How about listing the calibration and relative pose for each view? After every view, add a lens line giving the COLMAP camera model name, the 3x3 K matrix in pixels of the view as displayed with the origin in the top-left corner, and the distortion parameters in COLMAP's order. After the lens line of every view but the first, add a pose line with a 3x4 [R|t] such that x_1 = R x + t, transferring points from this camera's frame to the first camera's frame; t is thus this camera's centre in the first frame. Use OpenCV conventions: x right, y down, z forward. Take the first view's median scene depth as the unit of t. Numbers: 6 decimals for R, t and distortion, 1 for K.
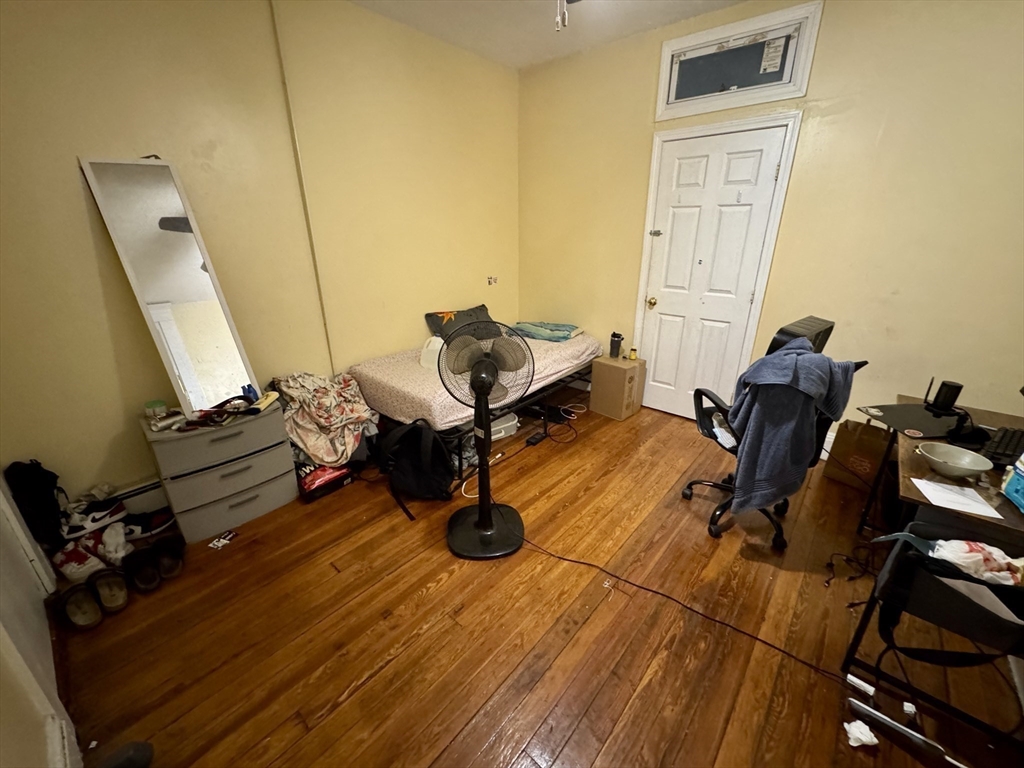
lens RADIAL K [[409.5, 0, 511.6], [0, 409.5, 382.3], [0, 0, 1]] dist [0.000194, -0.000133]
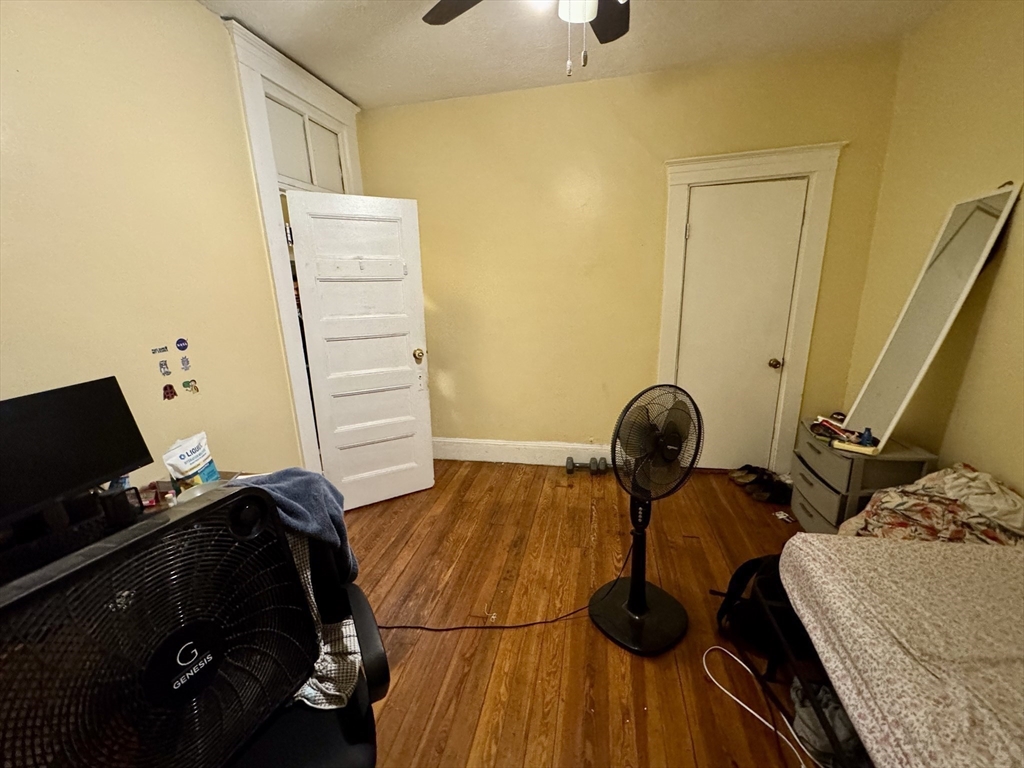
lens RADIAL K [[409.5, 0, 510.6], [0, 409.5, 385.3], [0, 0, 1]] dist [0.000194, -0.000133]
pose [[-0.868419, 0.160482, -0.469142, 0.536671], [-0.136399, 0.832346, 0.537210, -0.507289], [0.476701, 0.530514, -0.700936, 1.314456]]
